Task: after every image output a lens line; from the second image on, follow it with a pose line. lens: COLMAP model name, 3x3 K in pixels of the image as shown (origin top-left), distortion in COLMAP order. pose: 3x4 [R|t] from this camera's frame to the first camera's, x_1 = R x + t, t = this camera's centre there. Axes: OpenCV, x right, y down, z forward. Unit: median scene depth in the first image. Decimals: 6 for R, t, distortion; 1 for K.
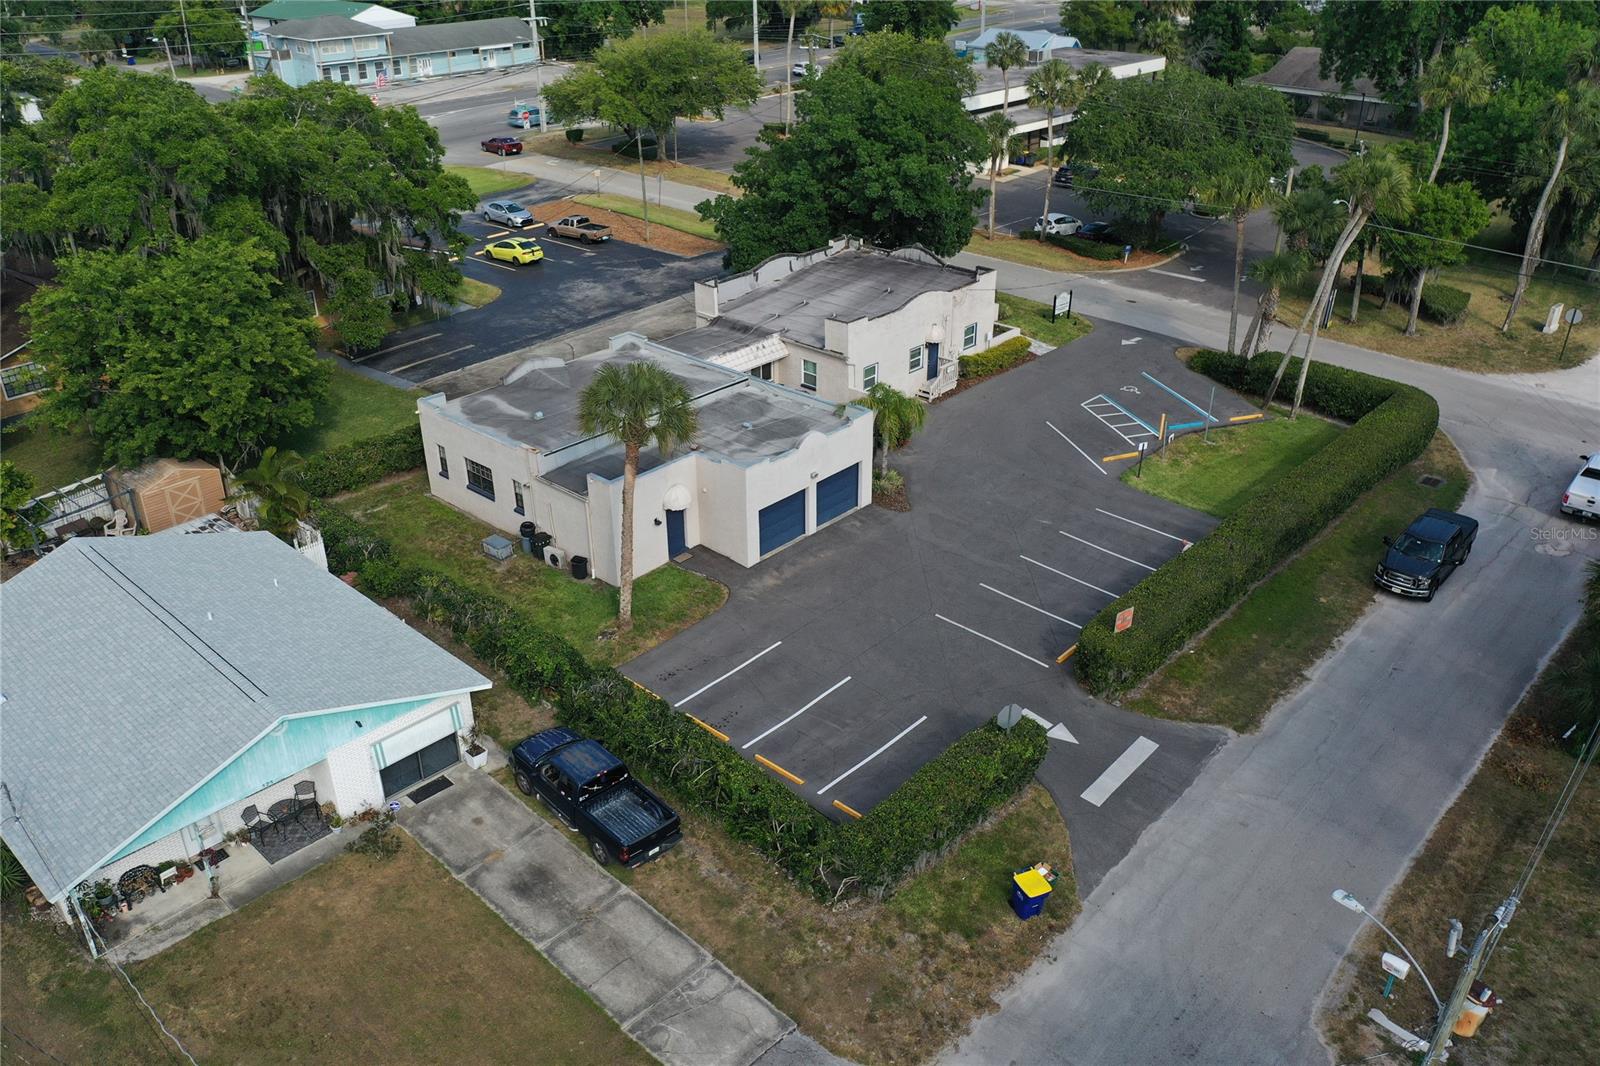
lens RADIAL K [[1260.3, 0, 799.8], [0, 1260.3, 532.5], [0, 0, 1]] dist [0.005907, 0.002231]
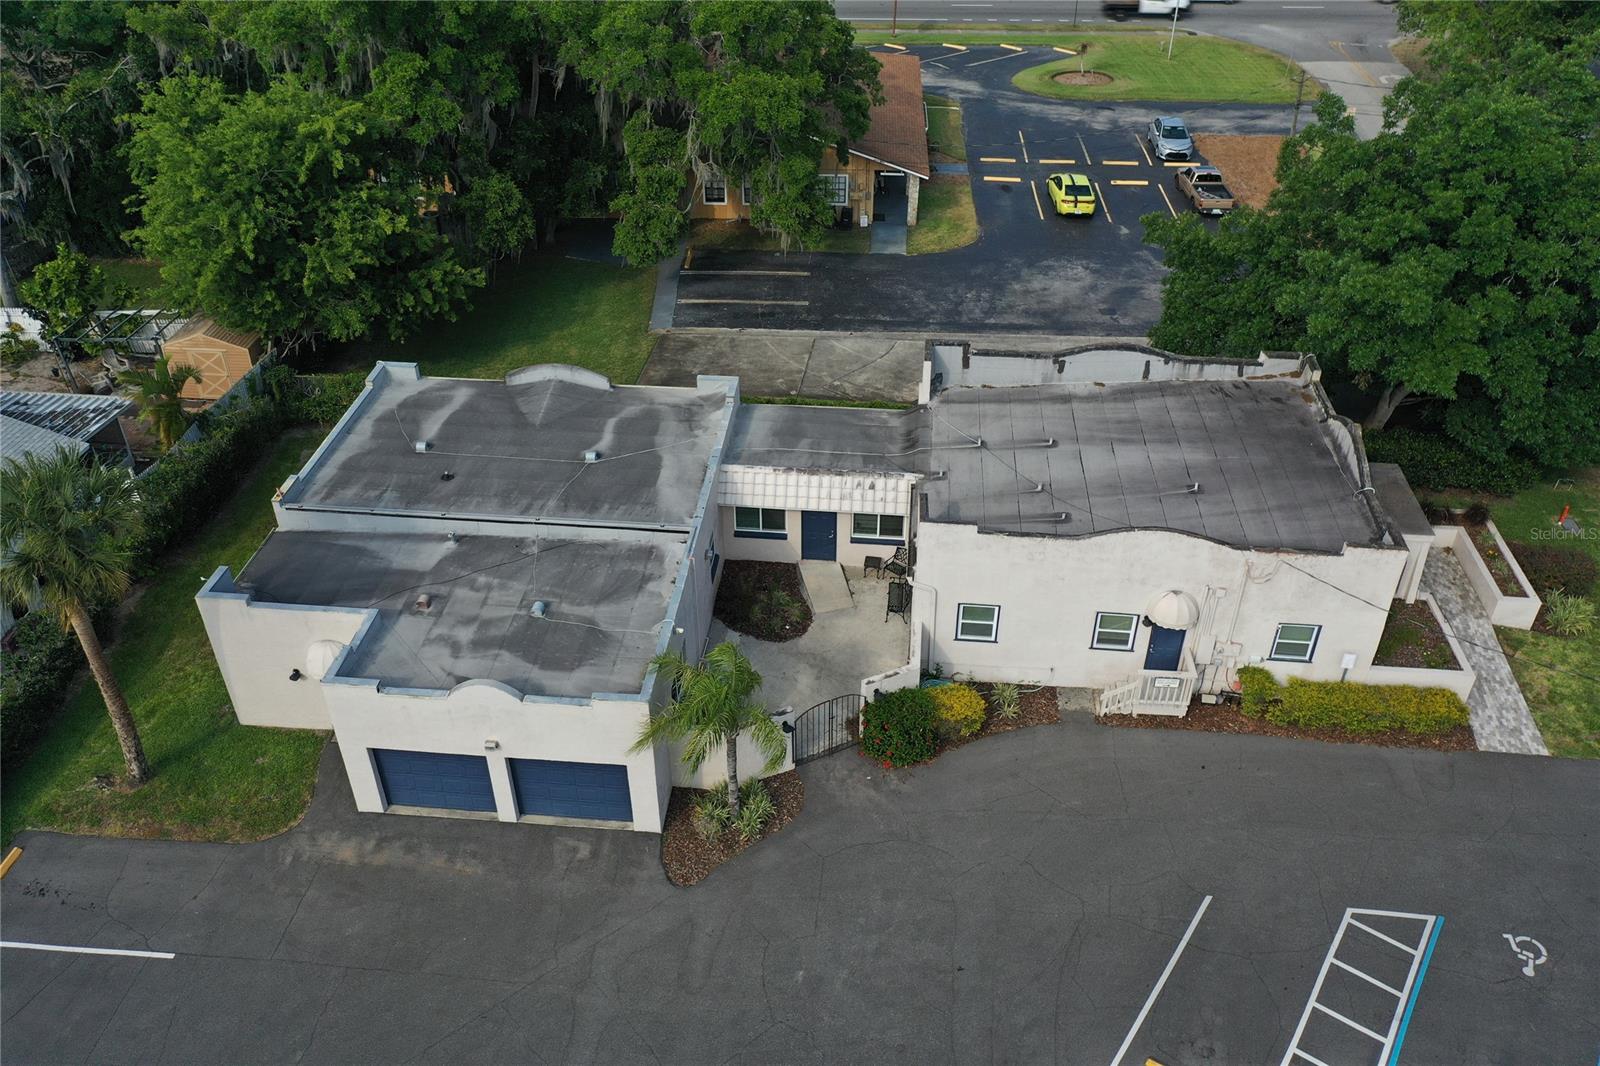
lens RADIAL K [[1260.3, 0, 797.1], [0, 1260.3, 534.3], [0, 0, 1]] dist [0.005907, 0.002231]
pose [[0.600681, 0.468936, -0.647520, 0.311753], [-0.376188, 0.880437, 0.288640, -0.257207], [0.705454, 0.070208, 0.705270, 0.498683]]
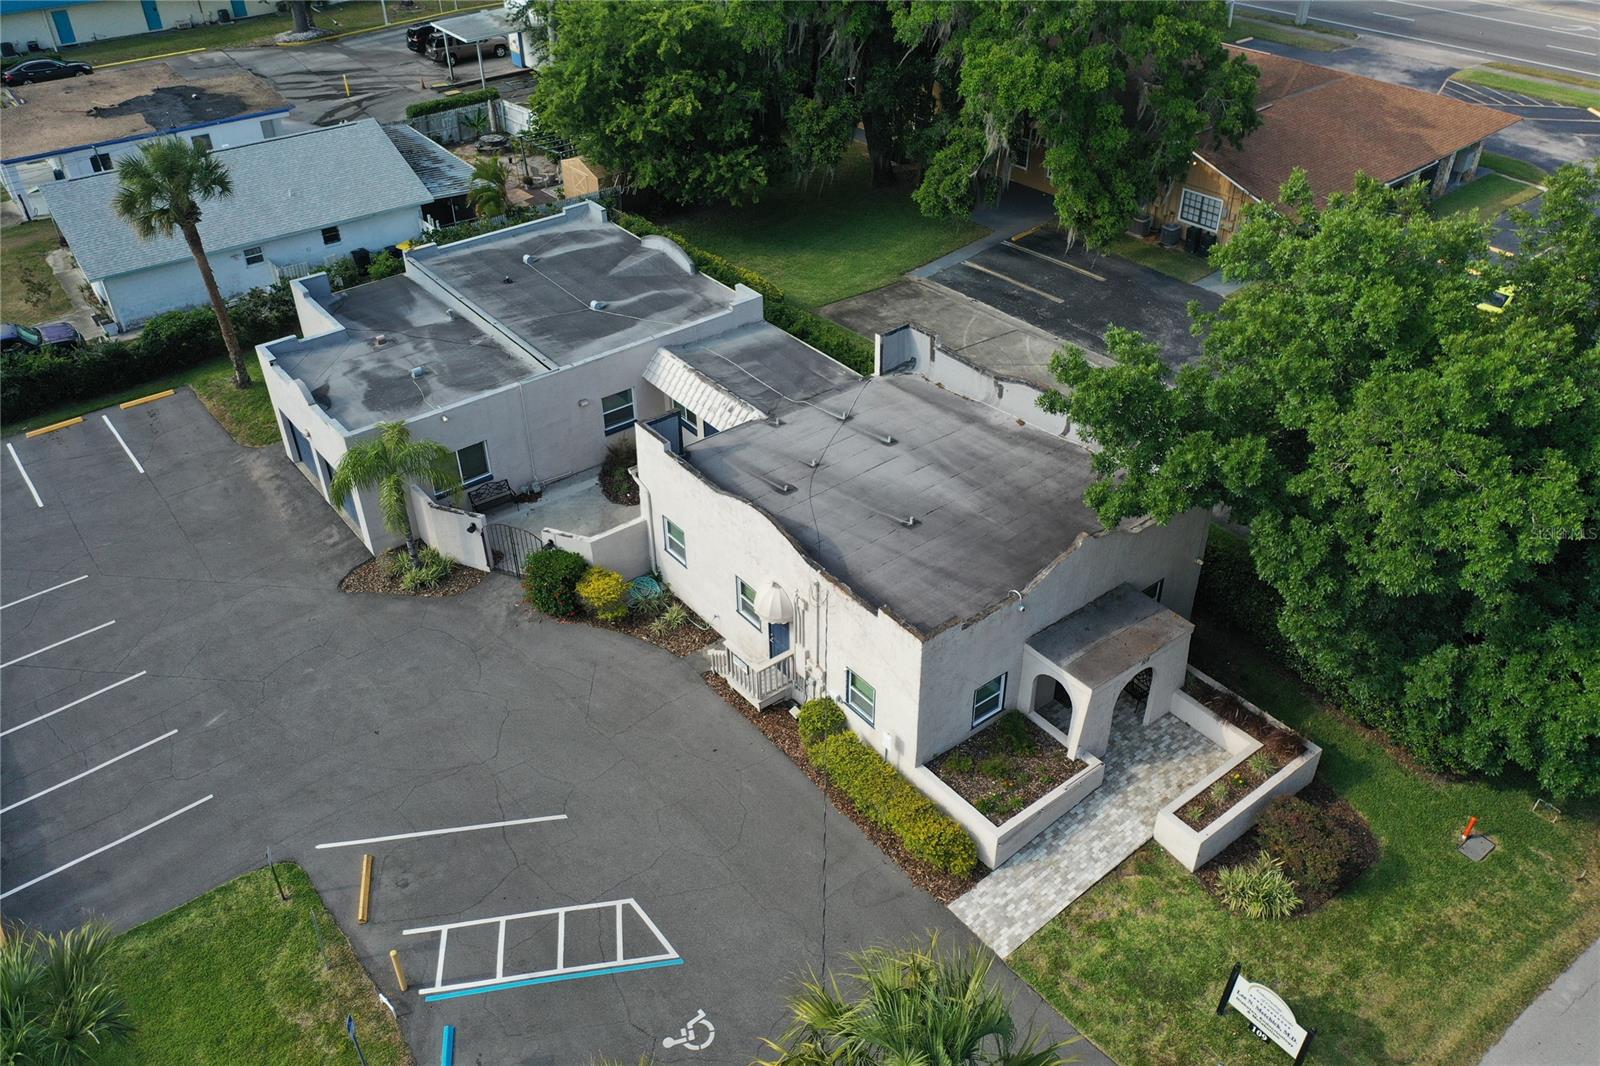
lens RADIAL K [[1260.3, 0, 801.0], [0, 1260.3, 535.9], [0, 0, 1]] dist [0.005907, 0.002231]
pose [[-0.166378, 0.583622, -0.794798, 0.460956], [-0.450546, 0.671980, 0.587751, -0.447009], [0.877113, 0.455882, 0.151146, 0.865228]]
